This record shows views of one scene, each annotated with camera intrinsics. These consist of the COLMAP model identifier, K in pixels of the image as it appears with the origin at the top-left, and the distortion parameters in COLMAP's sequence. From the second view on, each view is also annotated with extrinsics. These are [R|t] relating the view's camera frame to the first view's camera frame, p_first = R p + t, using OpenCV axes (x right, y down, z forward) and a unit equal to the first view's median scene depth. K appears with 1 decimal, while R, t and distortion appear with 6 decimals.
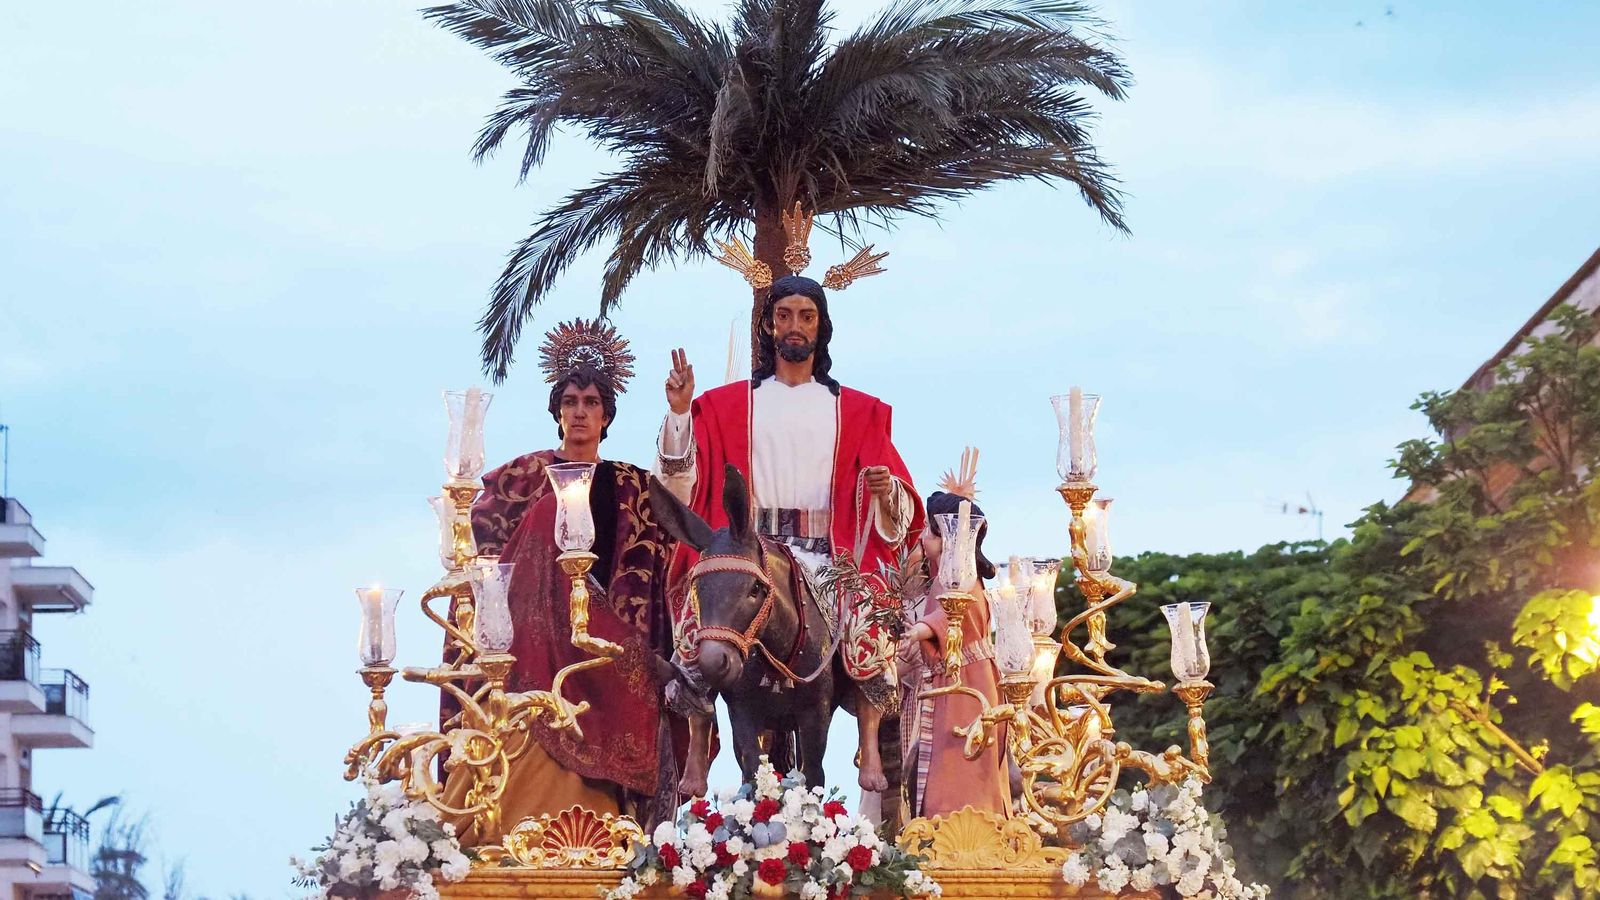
lens RADIAL K [[7675.4, 0, 800.0], [0, 7675.4, 450.0], [0, 0, 1]] dist [1.369131, -2.295458]
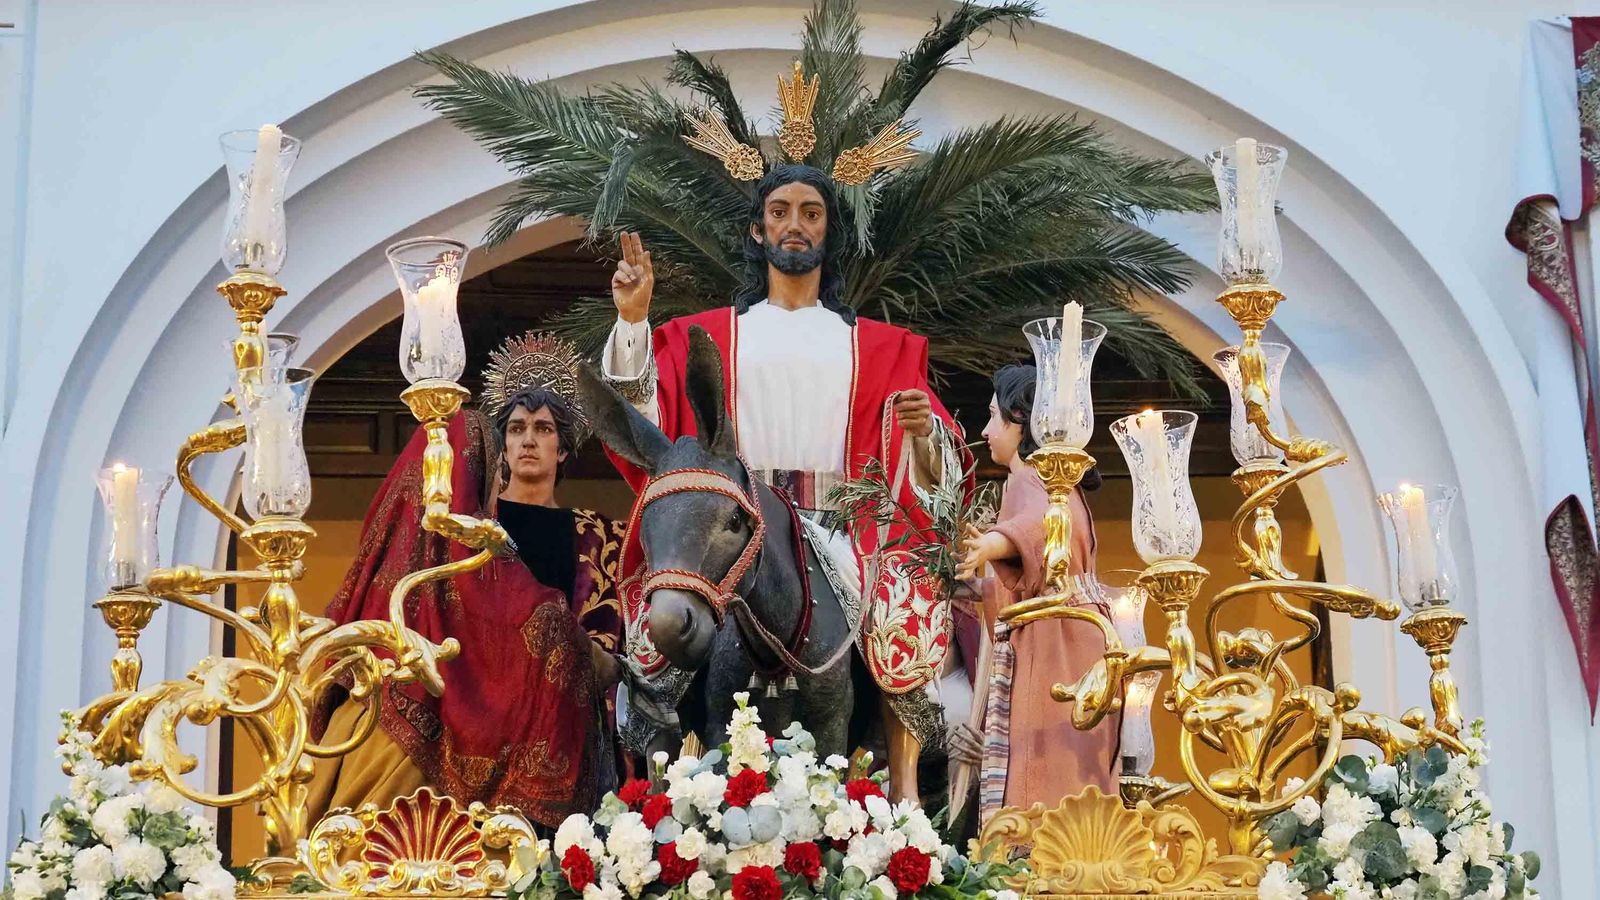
lens RADIAL K [[3832.2, 0, 800.0], [0, 3832.2, 450.0], [0, 0, 1]] dist [0.040590, 0.750602]
pose [[0.999976, -0.006773, -0.001140, 0.000133], [0.006543, 0.989917, -0.141496, 0.062066], [0.002087, 0.141486, 0.989938, 0.708280]]
